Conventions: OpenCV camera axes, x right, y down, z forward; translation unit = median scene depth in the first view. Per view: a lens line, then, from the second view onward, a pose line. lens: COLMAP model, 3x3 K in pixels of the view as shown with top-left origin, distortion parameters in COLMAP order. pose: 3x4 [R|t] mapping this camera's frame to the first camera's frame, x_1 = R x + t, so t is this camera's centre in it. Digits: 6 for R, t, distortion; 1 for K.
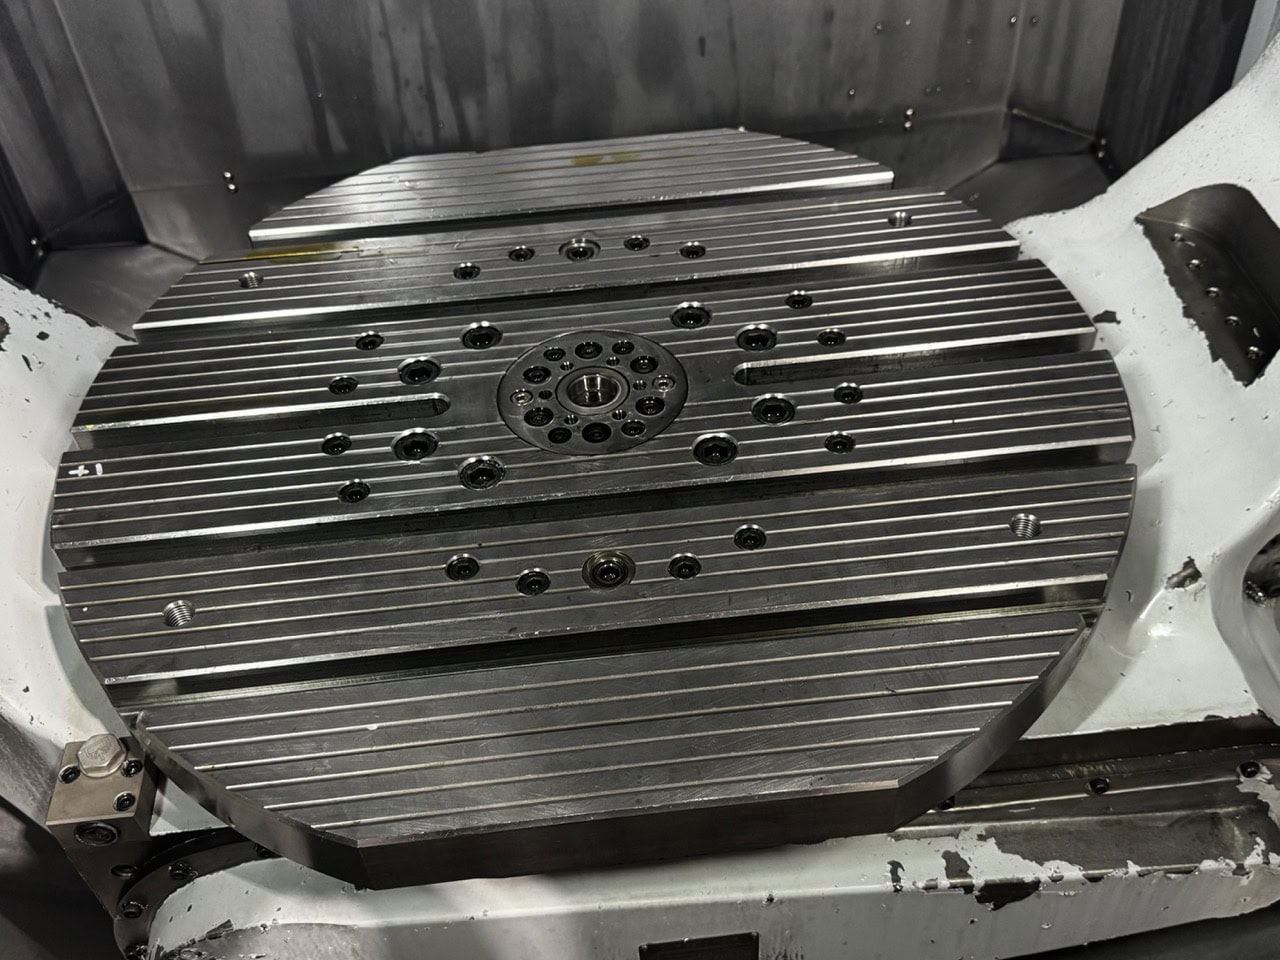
lens RADIAL K [[1281.7, 0, 651.8], [0, 1281.7, 481.1], [0, 0, 1]] dist [0.012436, 0.000000]
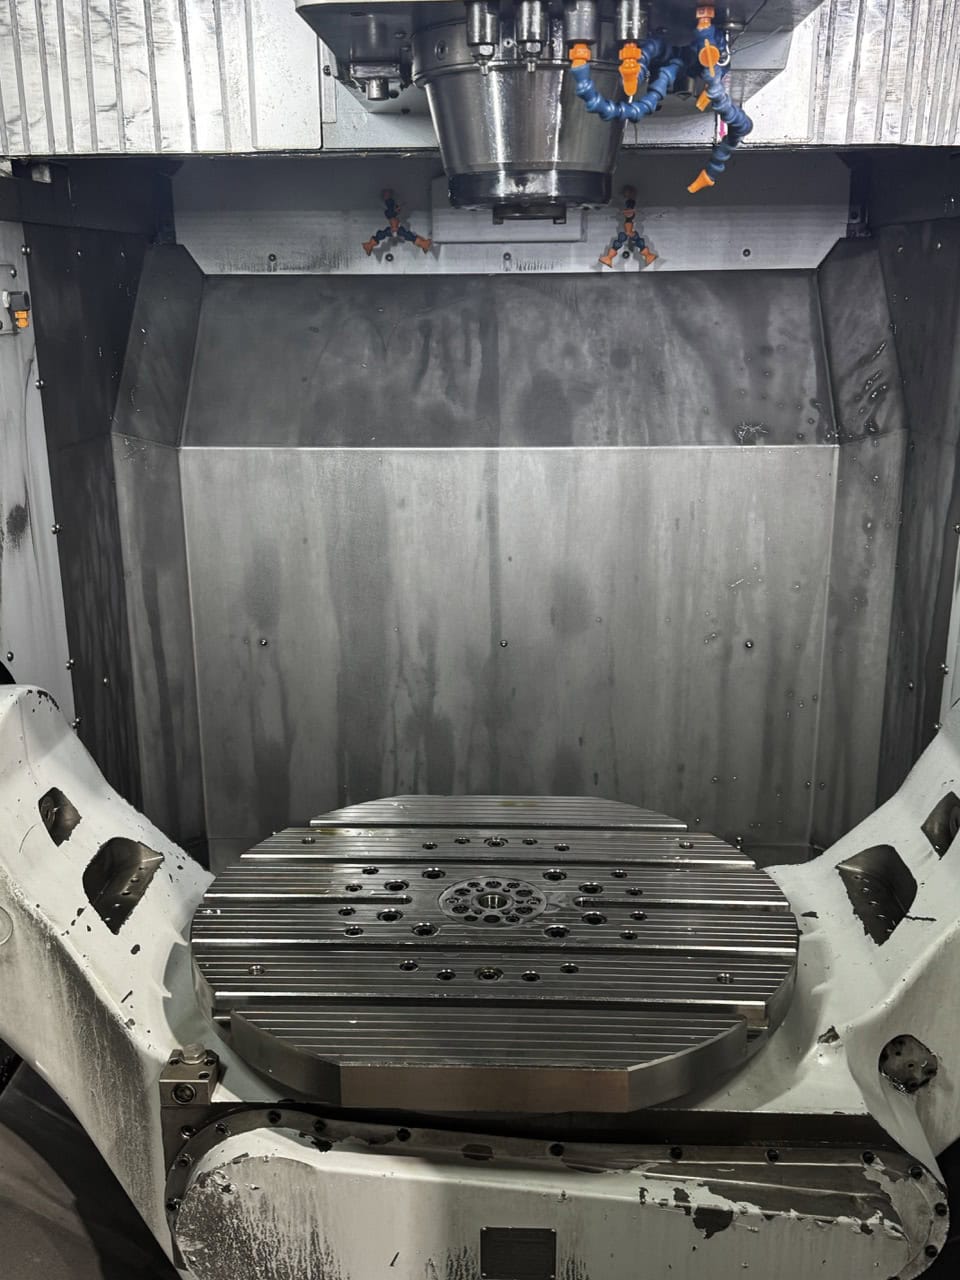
lens RADIAL K [[1281.7, 0, 477.7], [0, 1281.7, 641.4], [0, 0, 1]] dist [0.012436, 0.000000]
pose [[0.990474, 0.075106, -0.115411, 0.114617], [-0.122071, 0.866748, -0.483578, 0.495035], [0.063712, 0.493060, 0.867660, -0.743385]]
